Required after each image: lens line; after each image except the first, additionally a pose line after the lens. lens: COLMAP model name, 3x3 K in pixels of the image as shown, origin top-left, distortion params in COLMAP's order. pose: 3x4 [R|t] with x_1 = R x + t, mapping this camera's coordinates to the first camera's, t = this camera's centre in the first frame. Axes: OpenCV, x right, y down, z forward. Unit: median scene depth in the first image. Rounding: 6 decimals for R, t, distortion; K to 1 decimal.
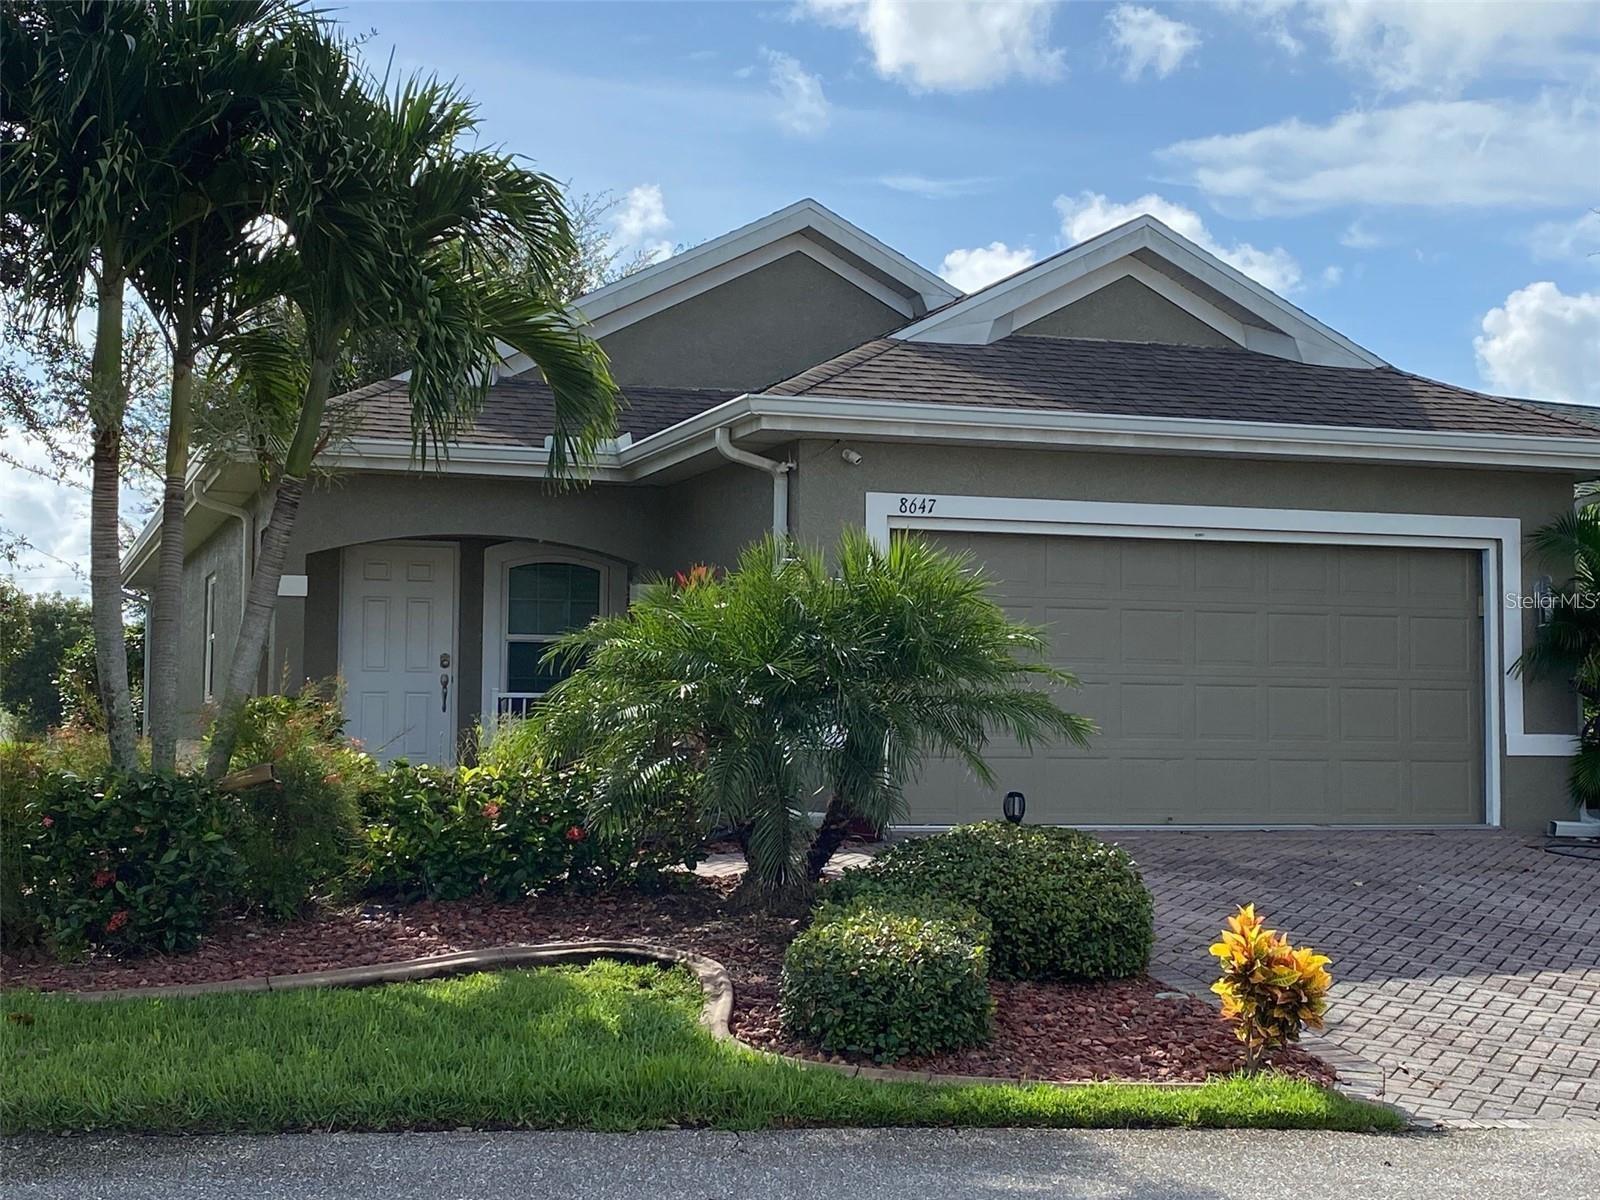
lens RADIAL K [[2317.3, 0, 767.4], [0, 2317.3, 569.4], [0, 0, 1]] dist [0.129157, 0.000000]
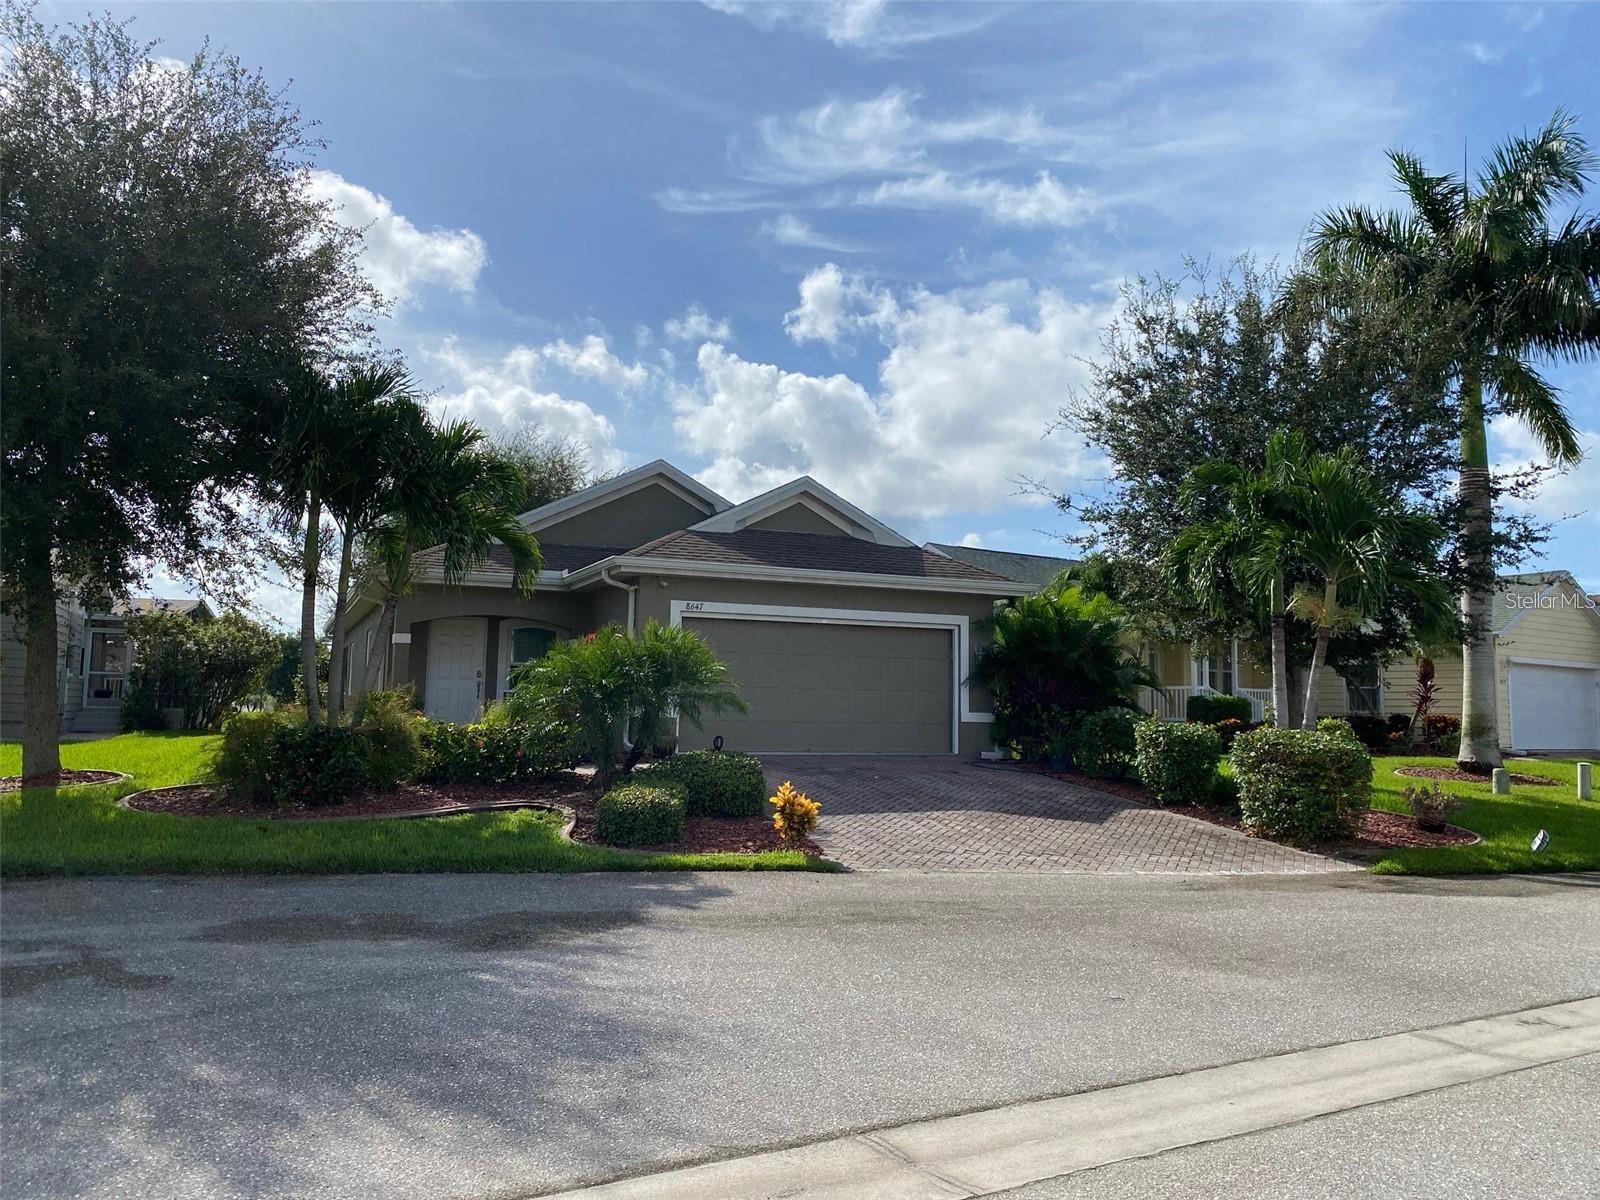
lens RADIAL K [[1238.1, 0, 802.1], [0, 1238.1, 569.5], [0, 0, 1]] dist [0.038752, -0.037039]
pose [[0.996189, 0.017865, 0.085371, 0.085599], [-0.014066, 0.998893, -0.044896, -0.014854], [-0.086079, 0.043524, 0.995337, -0.230503]]
